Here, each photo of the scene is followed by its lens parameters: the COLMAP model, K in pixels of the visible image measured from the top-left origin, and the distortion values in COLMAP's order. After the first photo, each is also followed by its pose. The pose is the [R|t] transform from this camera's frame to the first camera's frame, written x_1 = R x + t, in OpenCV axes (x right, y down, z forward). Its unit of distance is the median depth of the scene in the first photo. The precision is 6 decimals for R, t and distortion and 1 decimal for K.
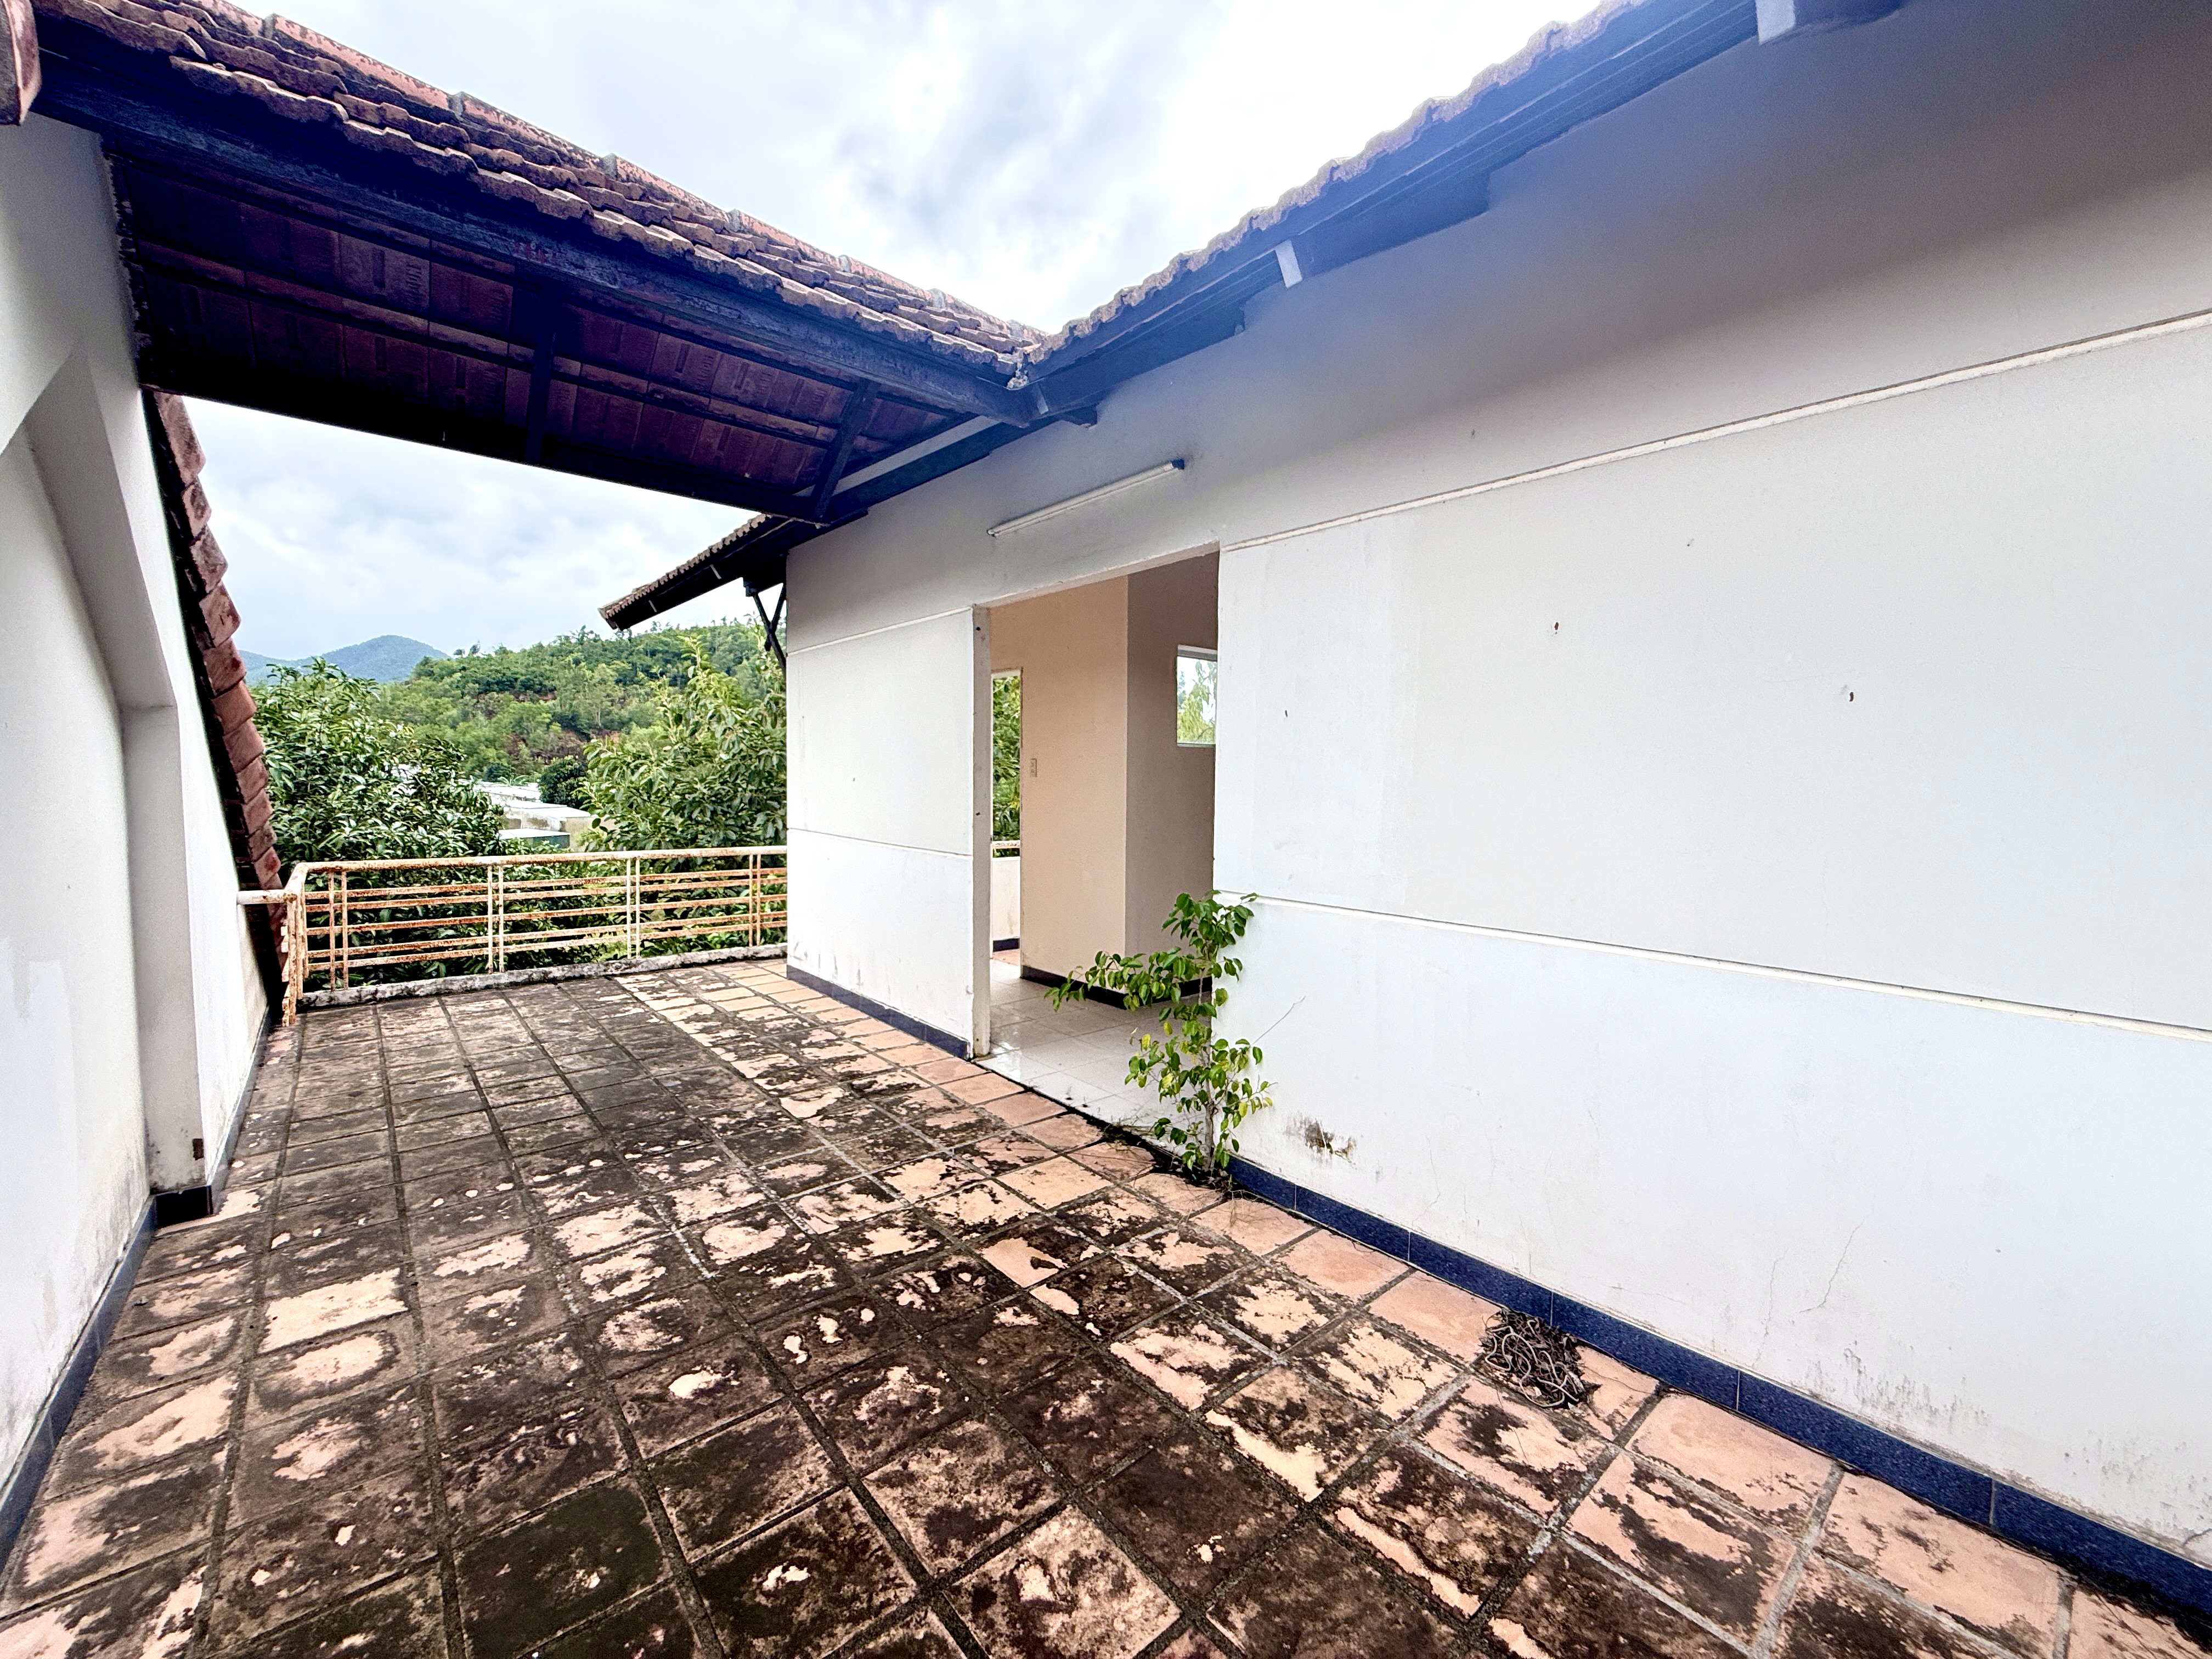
lens RADIAL K [[882.6, 0, 1100.6], [0, 882.6, 831.6], [0, 0, 1]] dist [0.001560, -0.000146]
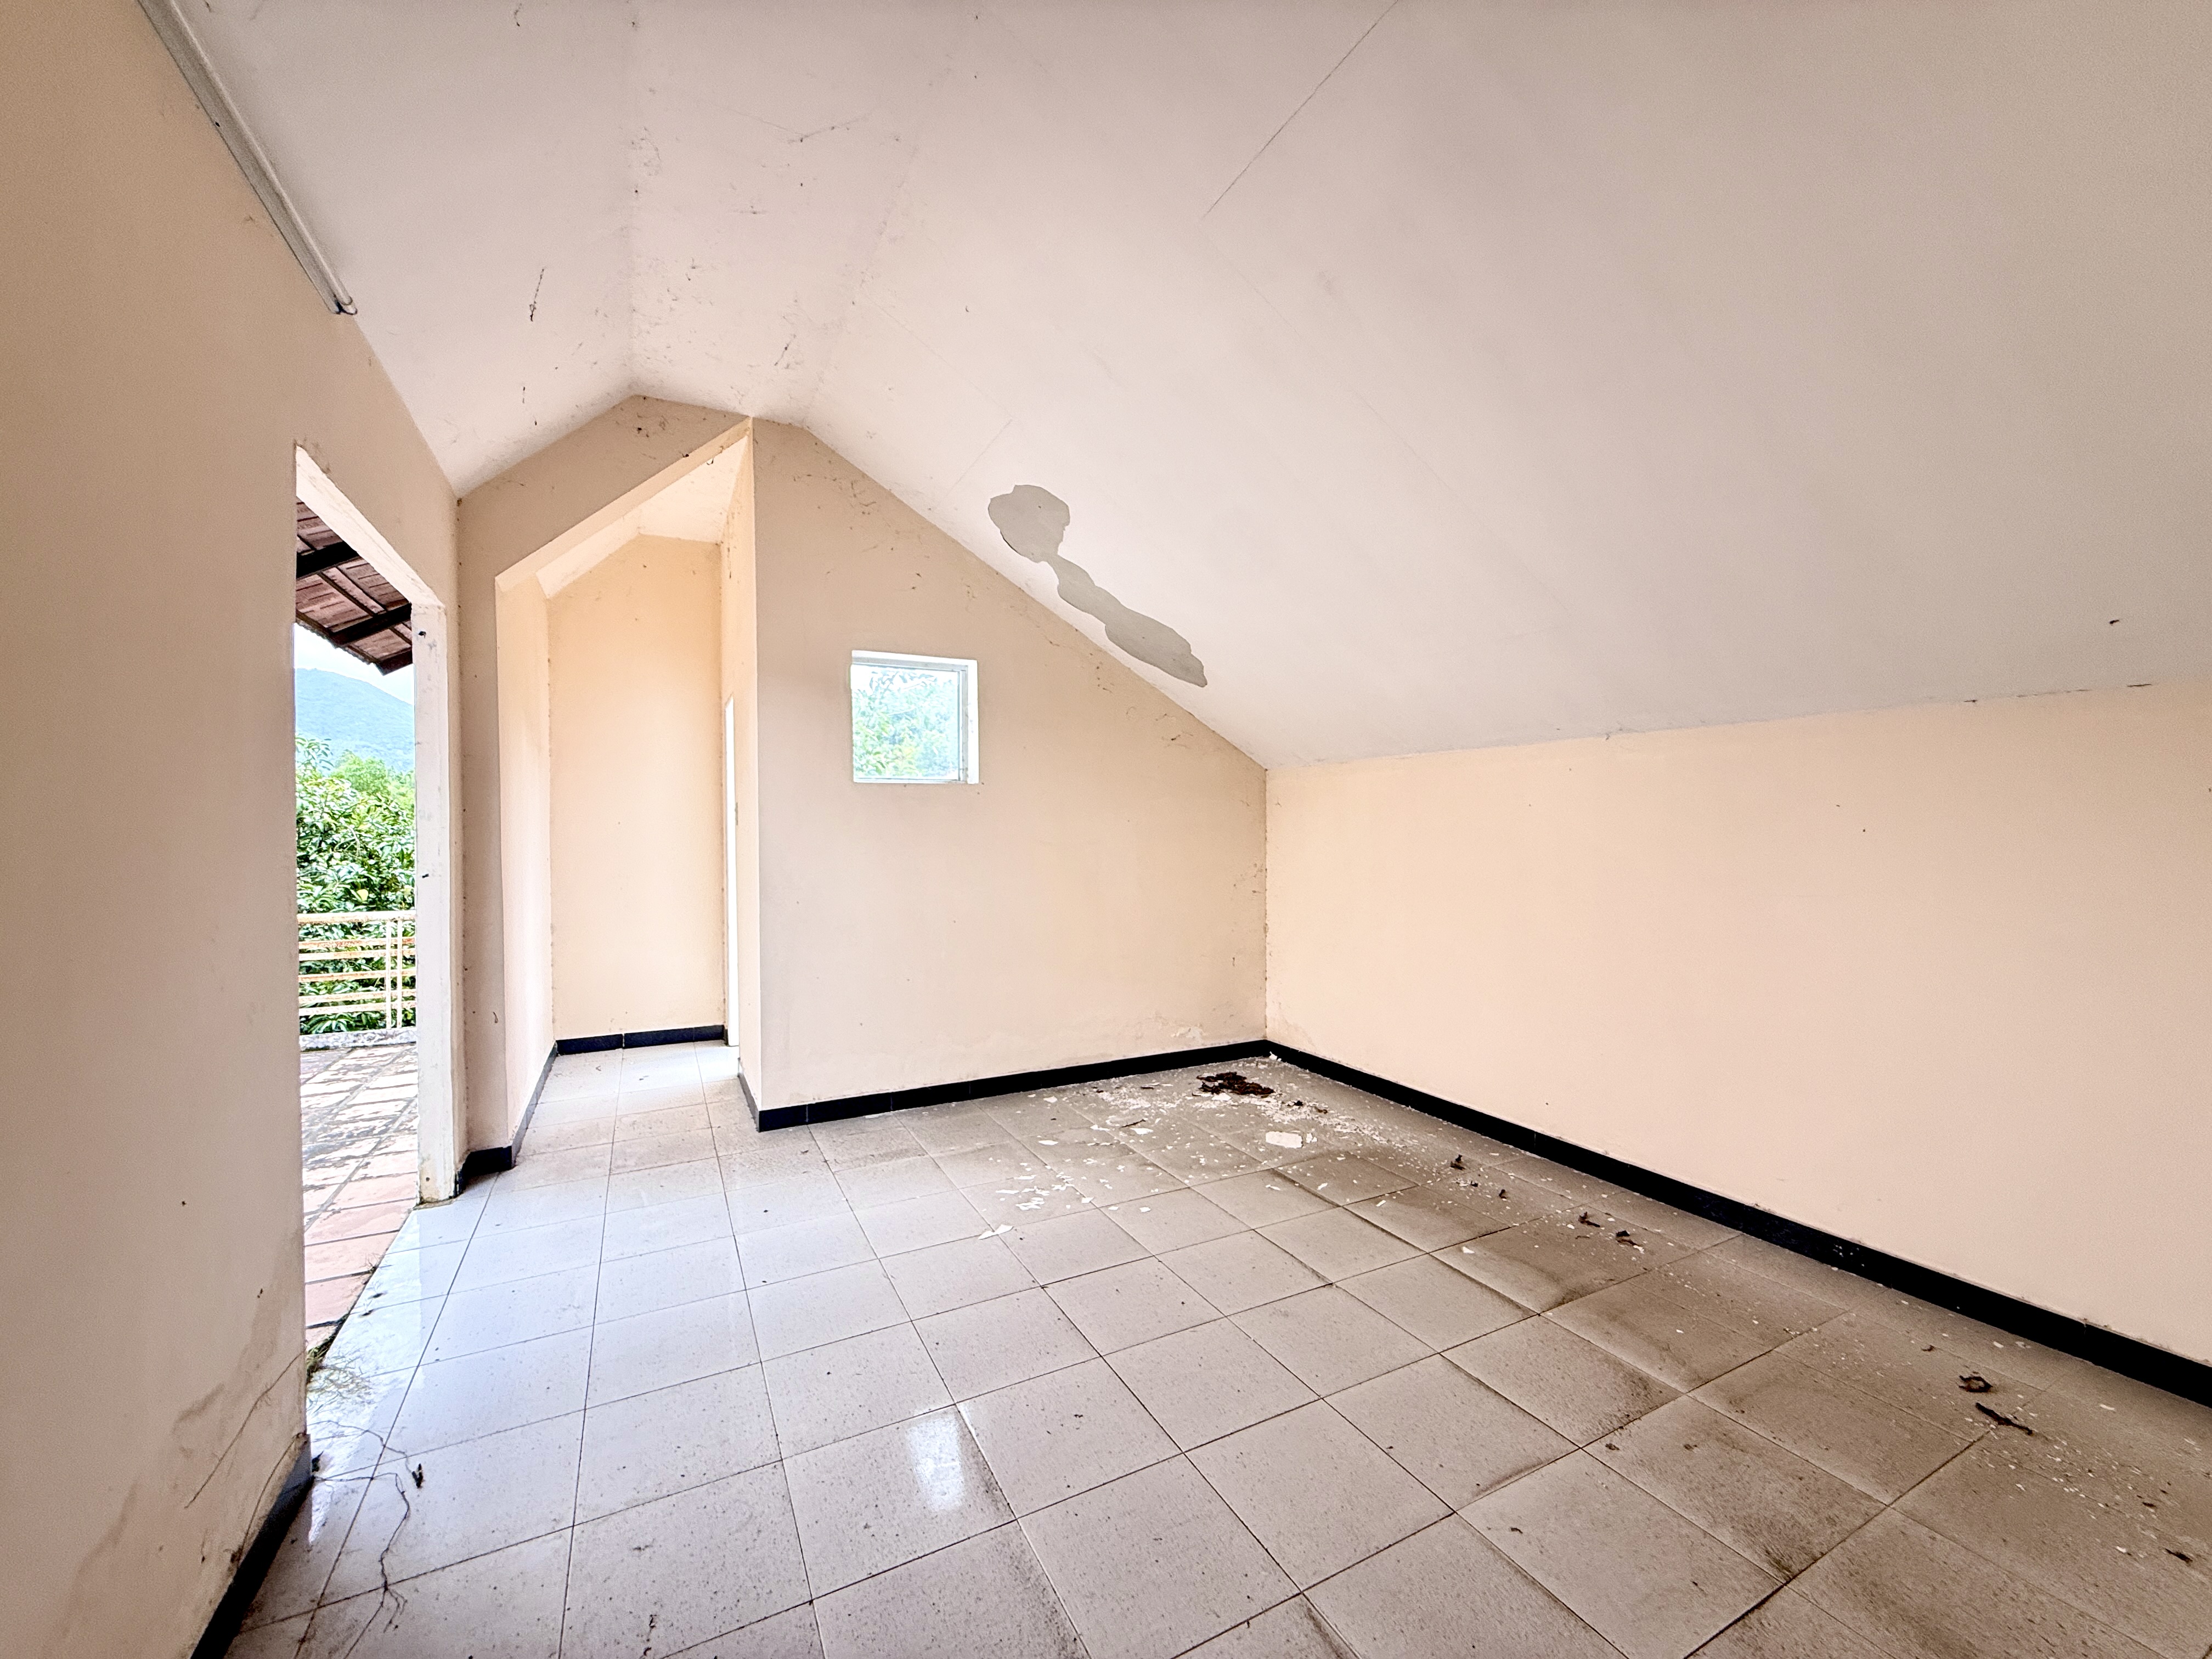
lens RADIAL K [[882.6, 0, 1100.6], [0, 882.6, 831.6], [0, 0, 1]] dist [0.001560, -0.000146]
pose [[0.973756, -0.015790, -0.227045, 0.504519], [0.006106, 0.999044, -0.043289, -0.020044], [0.227511, 0.040766, 0.972922, 0.328440]]
